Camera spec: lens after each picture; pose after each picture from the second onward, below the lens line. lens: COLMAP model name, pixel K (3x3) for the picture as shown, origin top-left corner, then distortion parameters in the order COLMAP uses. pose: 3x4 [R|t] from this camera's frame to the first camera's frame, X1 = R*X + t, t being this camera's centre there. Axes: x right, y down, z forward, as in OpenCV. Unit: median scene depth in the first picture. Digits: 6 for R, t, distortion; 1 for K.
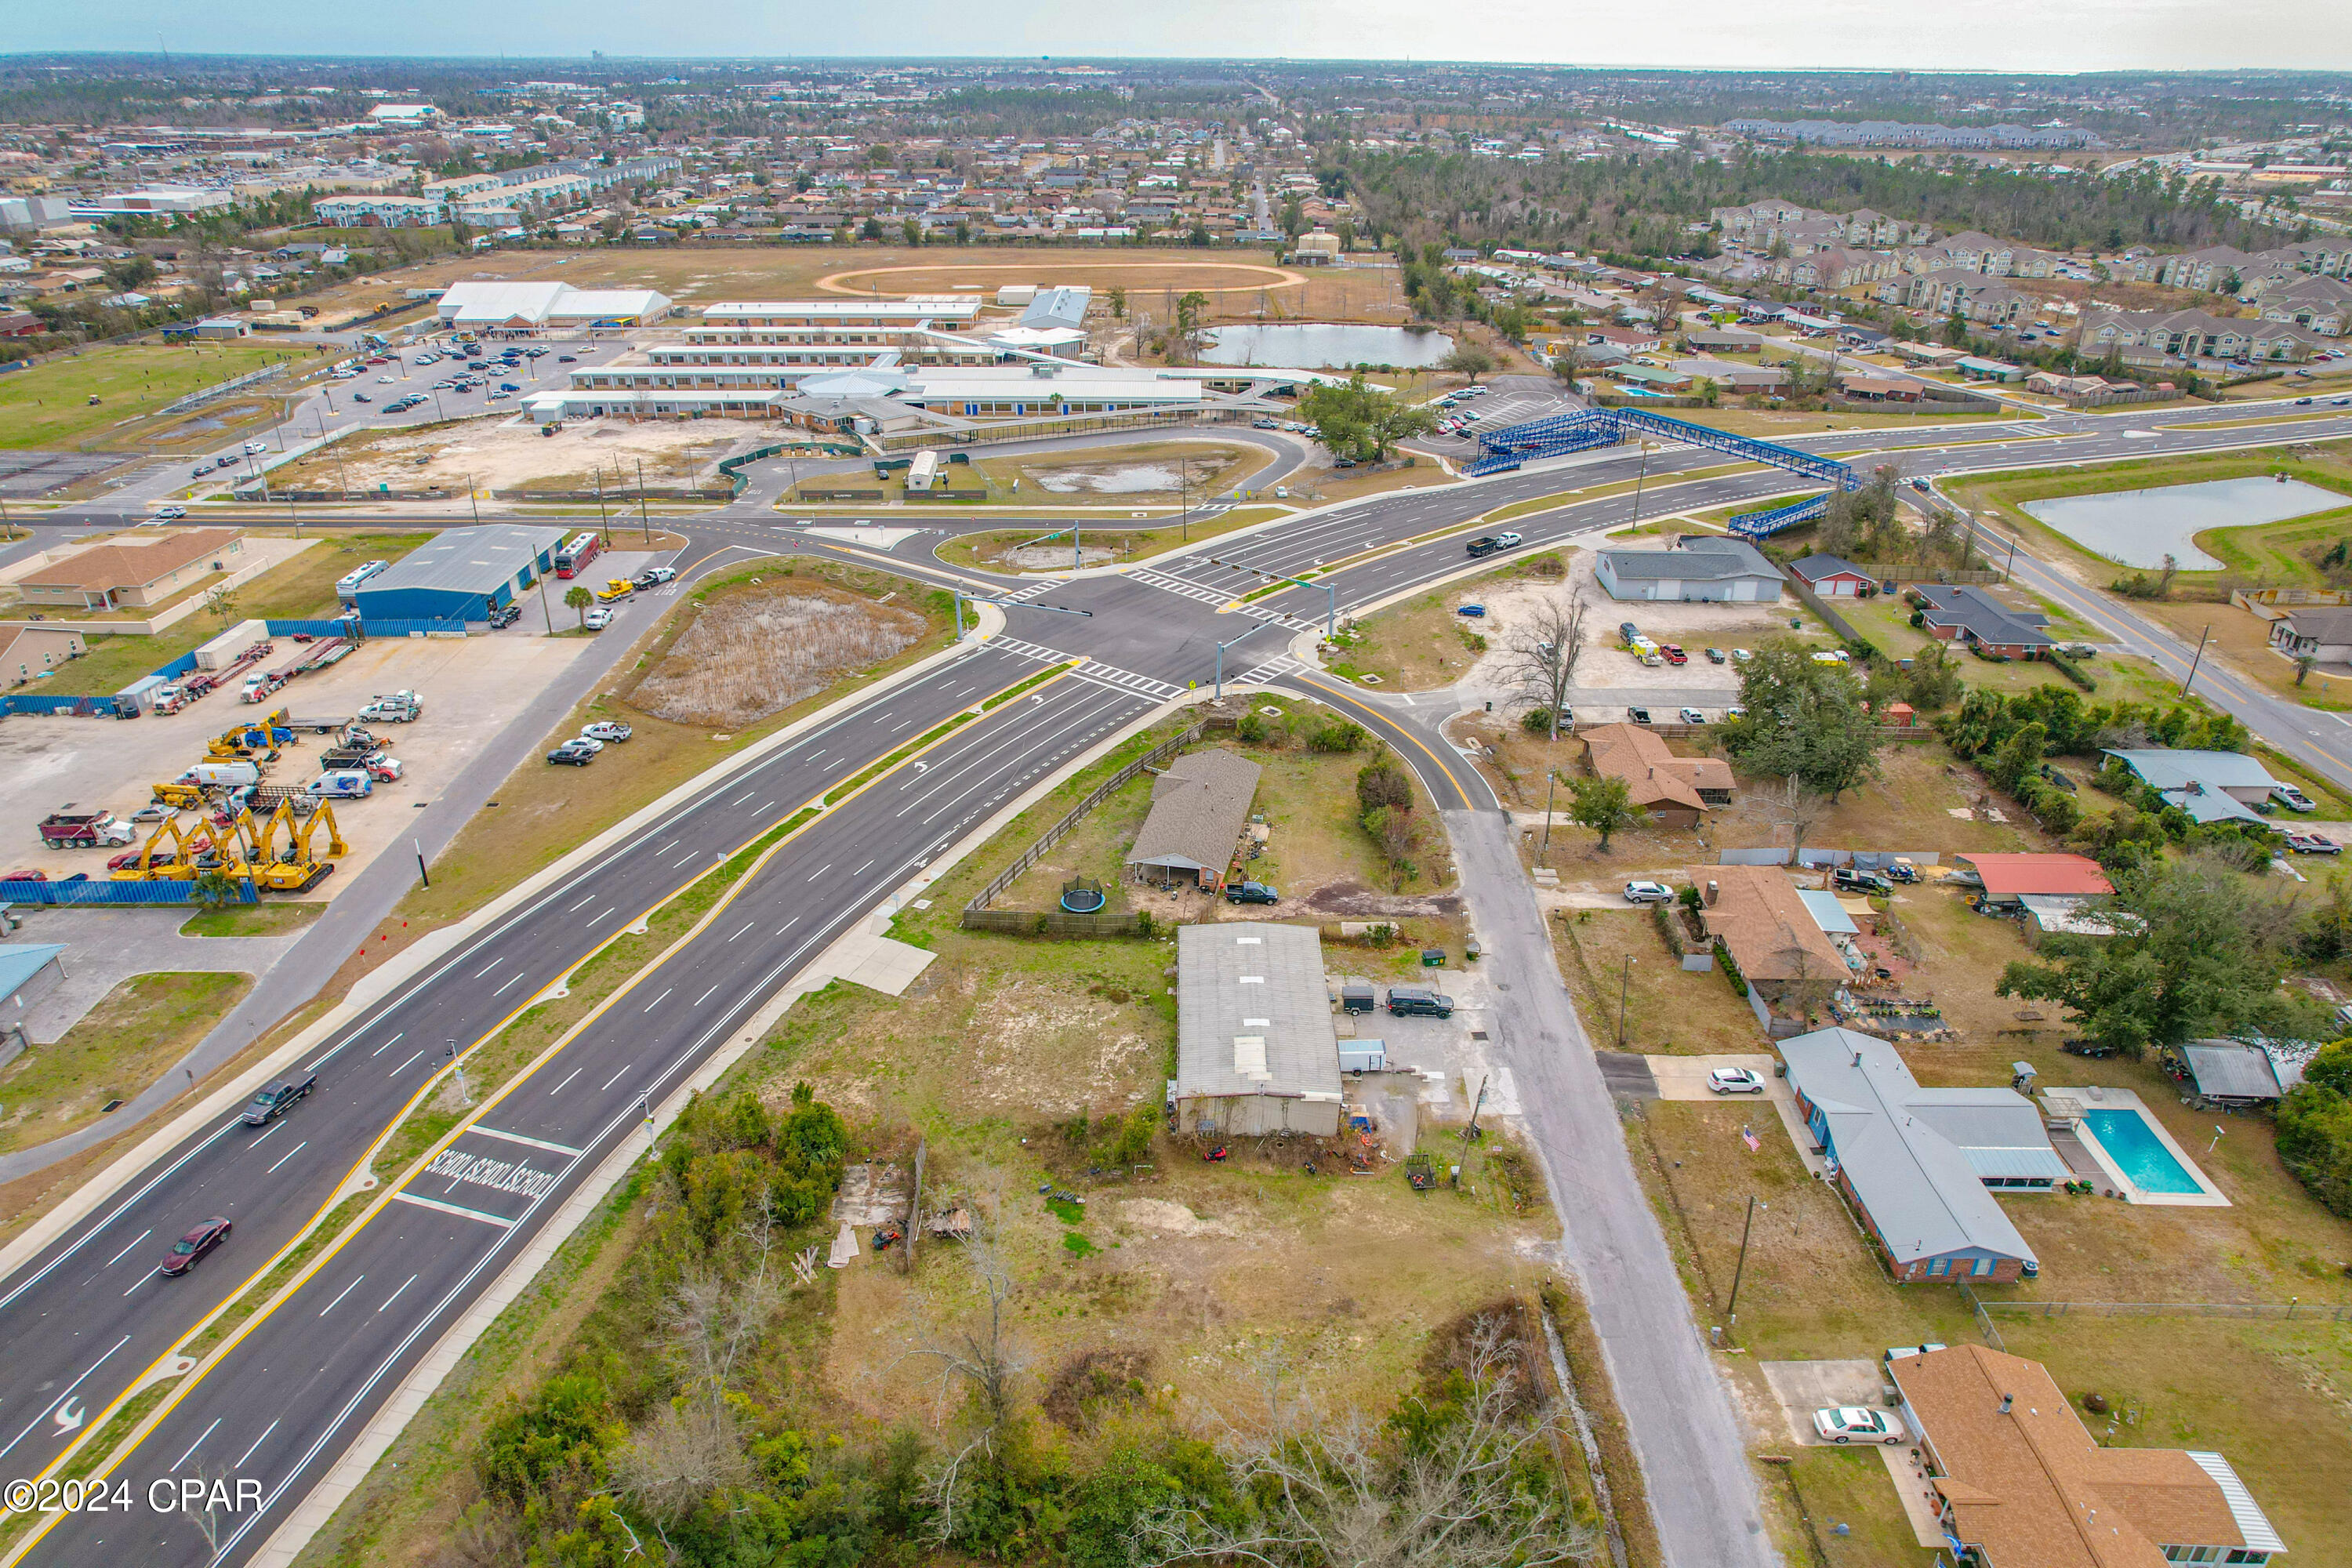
lens RADIAL K [[1506.9, 0, 1181.4], [0, 1506.9, 788.4], [0, 0, 1]] dist [-0.078026, 0.071605]
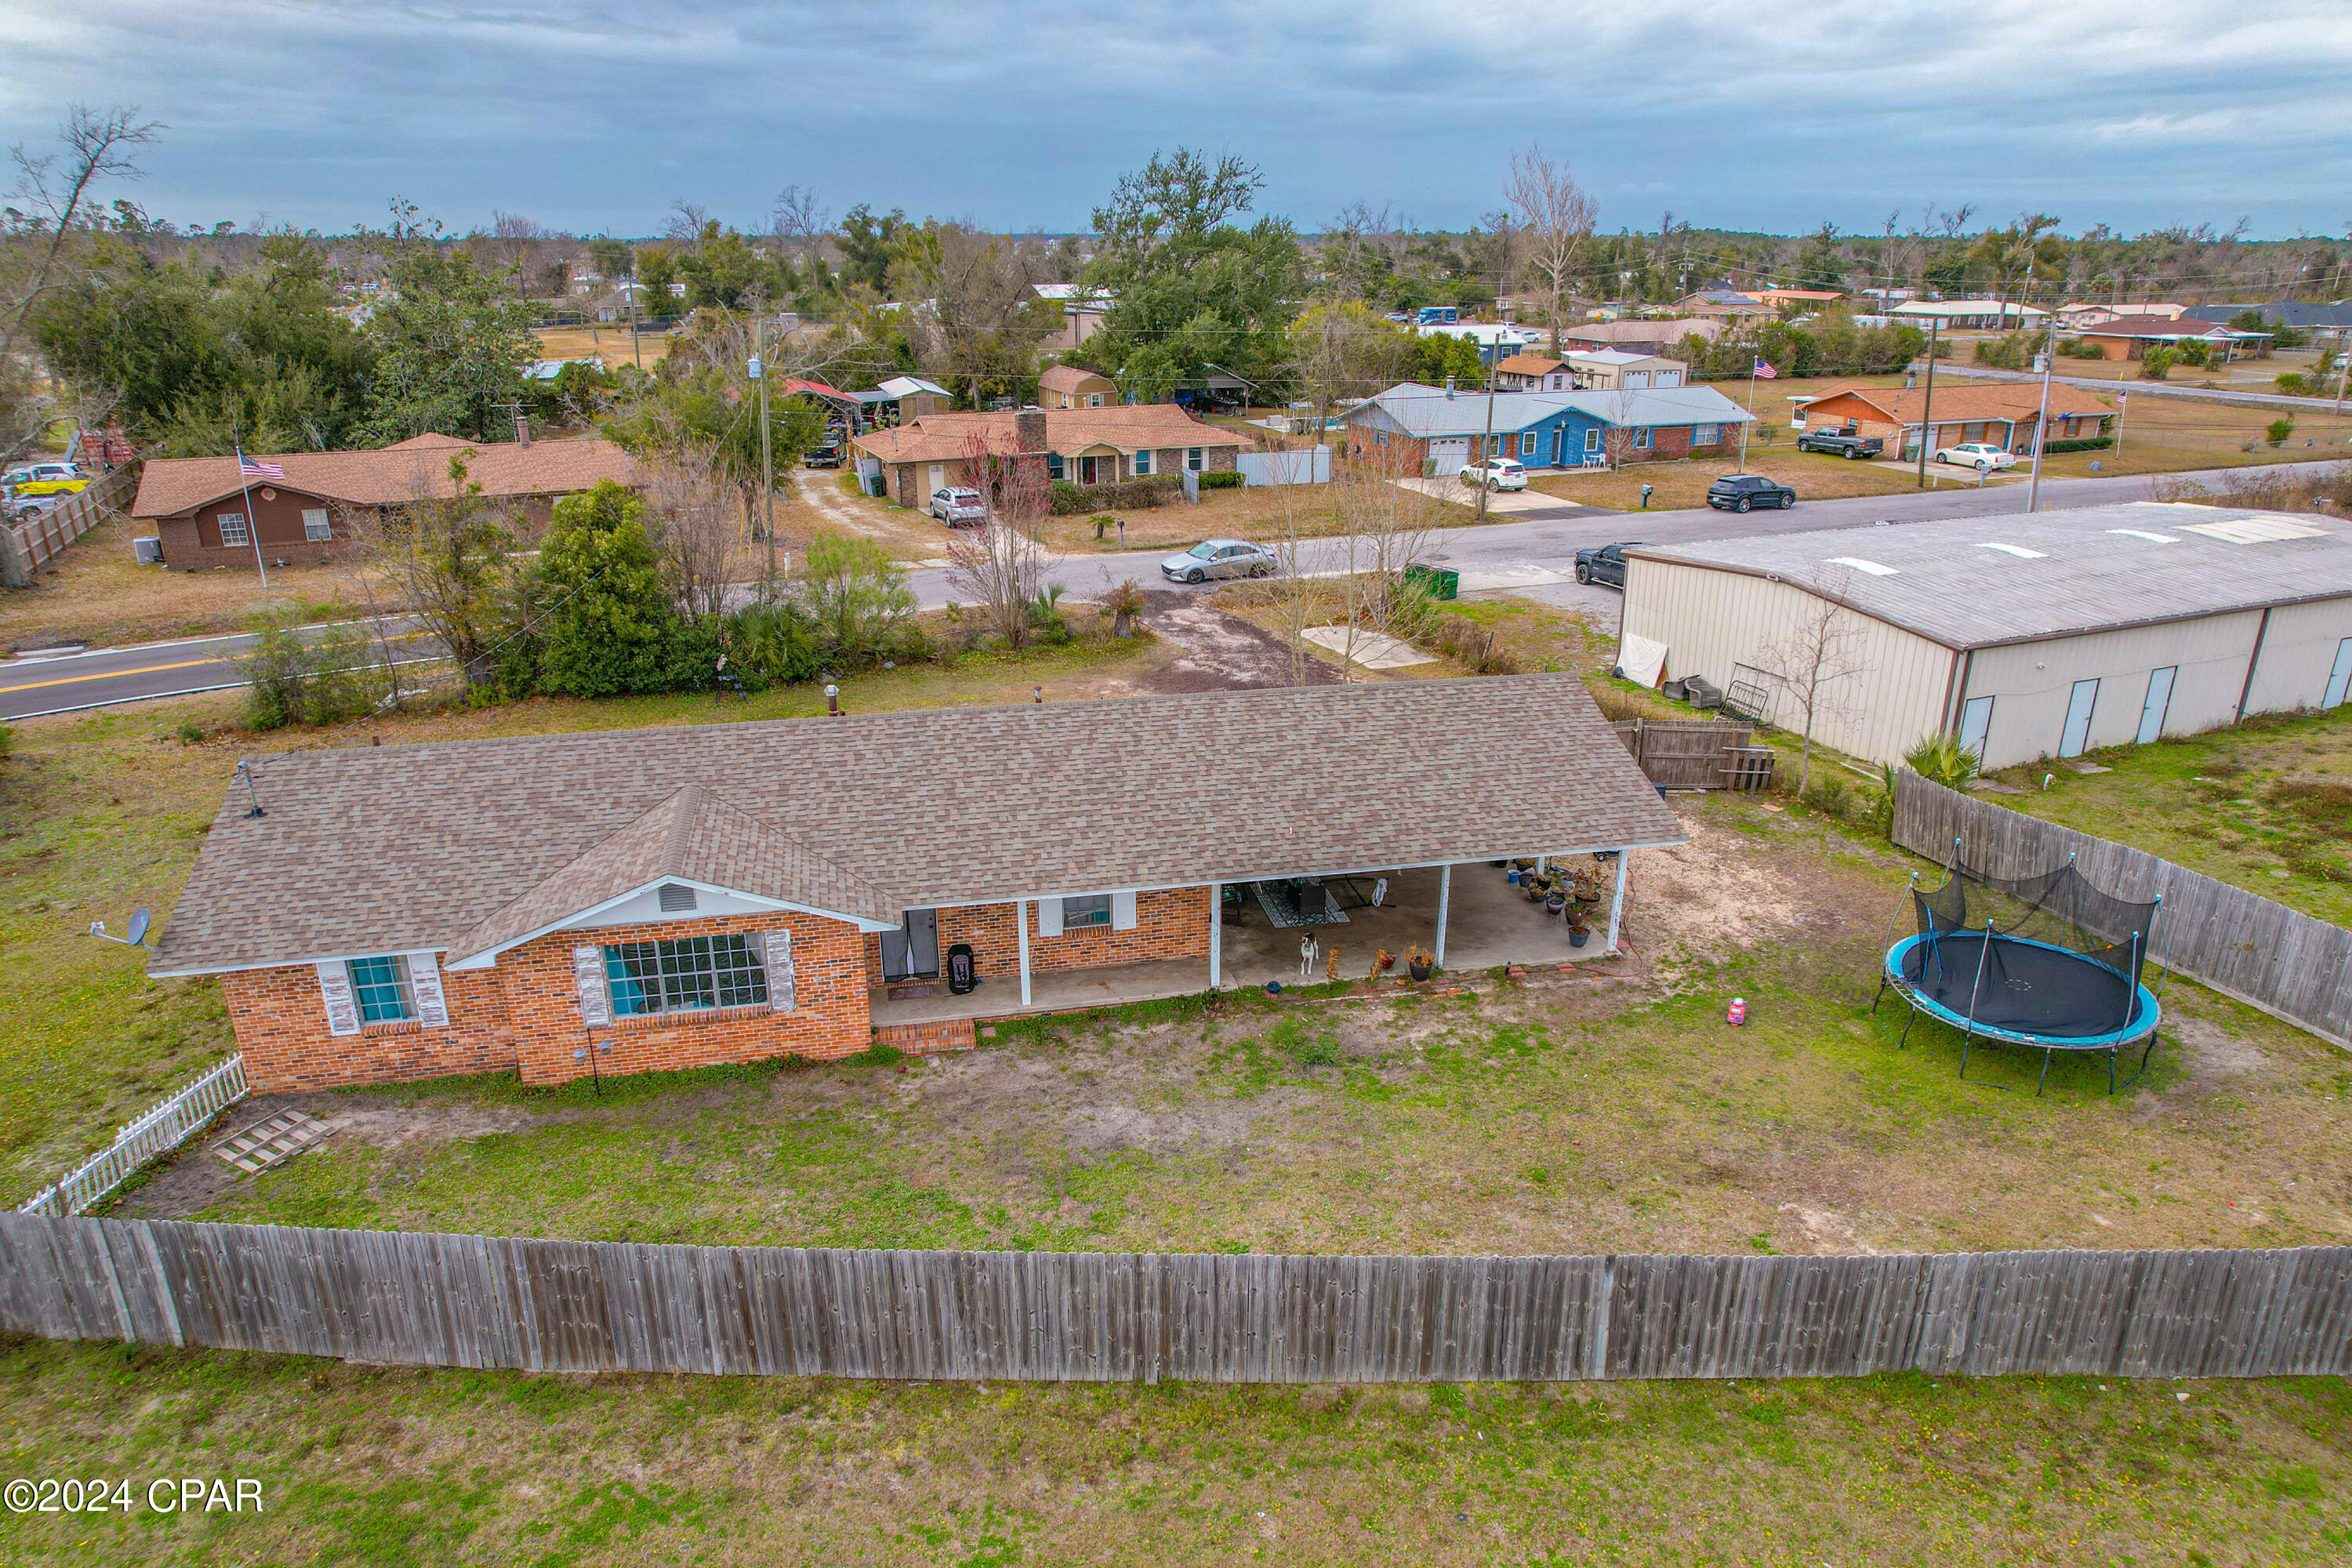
lens RADIAL K [[1506.9, 0, 1184.5], [0, 1506.9, 799.1], [0, 0, 1]] dist [-0.078026, 0.071605]
pose [[-0.410473, -0.327838, 0.850902, -0.186003], [0.401577, 0.772788, 0.491462, -0.076028], [-0.818687, 0.543434, -0.185556, 1.228643]]
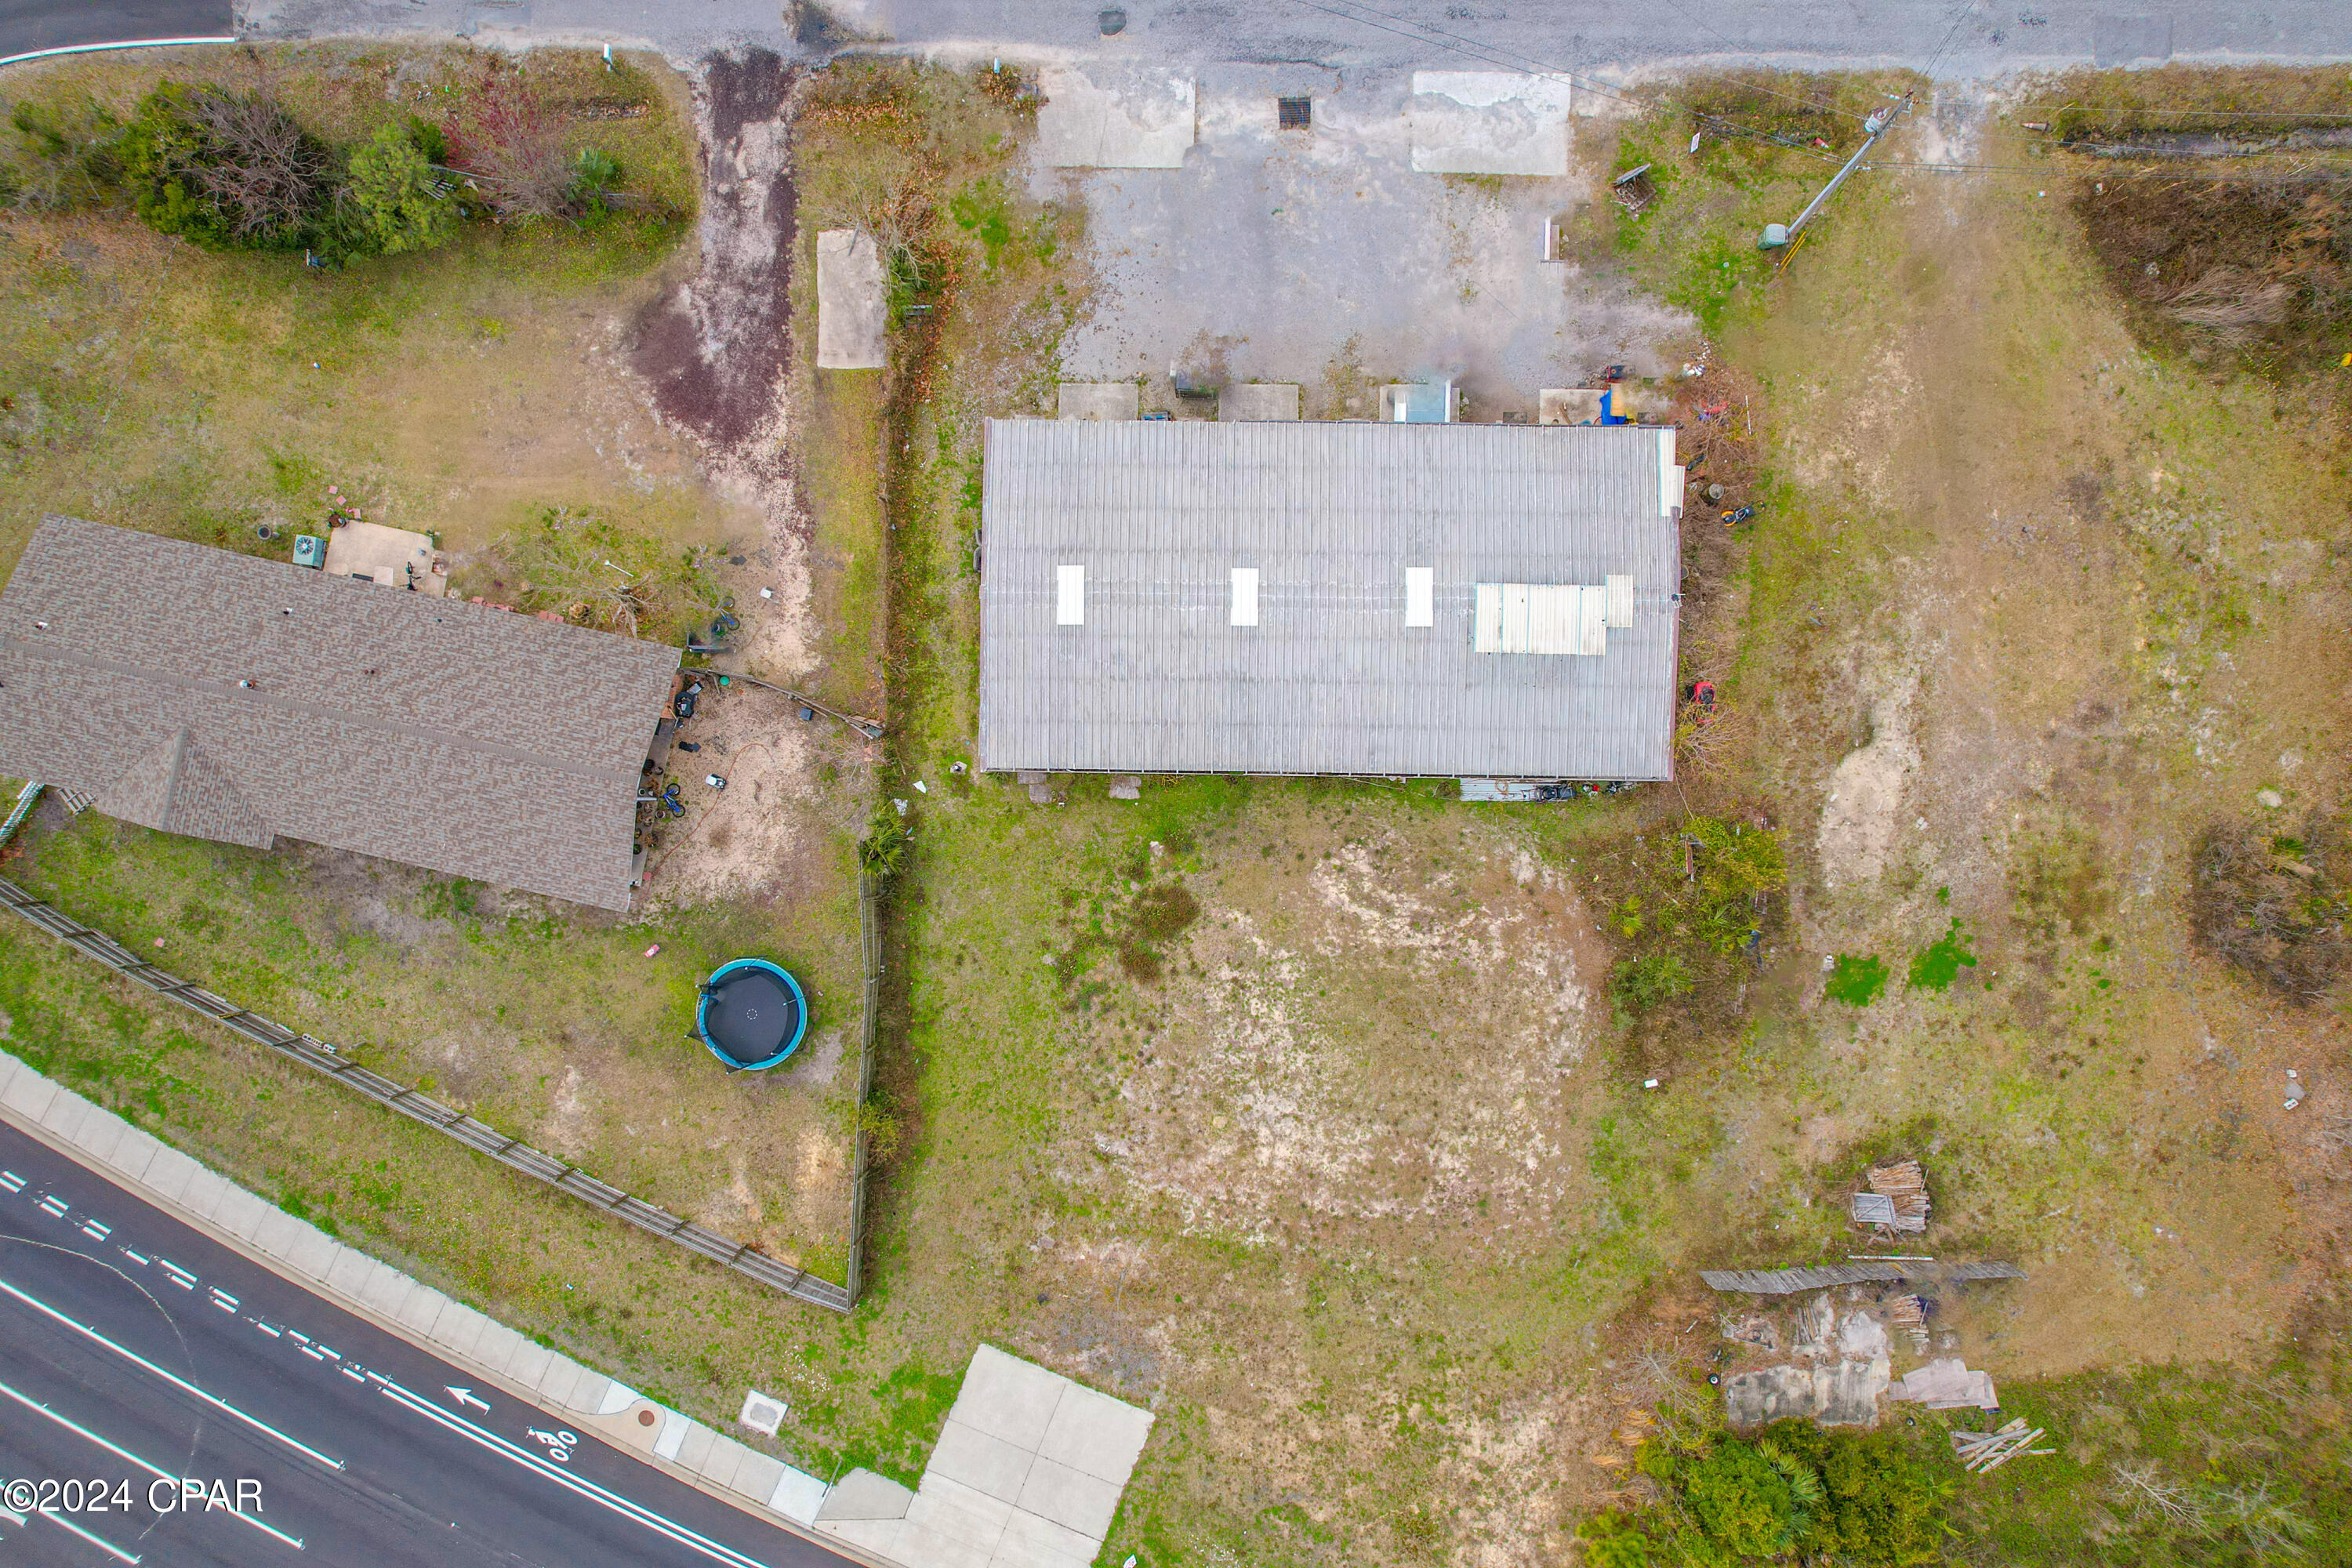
lens RADIAL K [[1506.9, 0, 1190.2], [0, 1506.9, 798.2], [0, 0, 1]] dist [-0.078026, 0.071605]
pose [[0.008678, -0.999892, -0.011821, -0.003677], [0.457598, -0.006540, 0.889135, -0.246032], [-0.889117, -0.013126, 0.457492, 0.802908]]
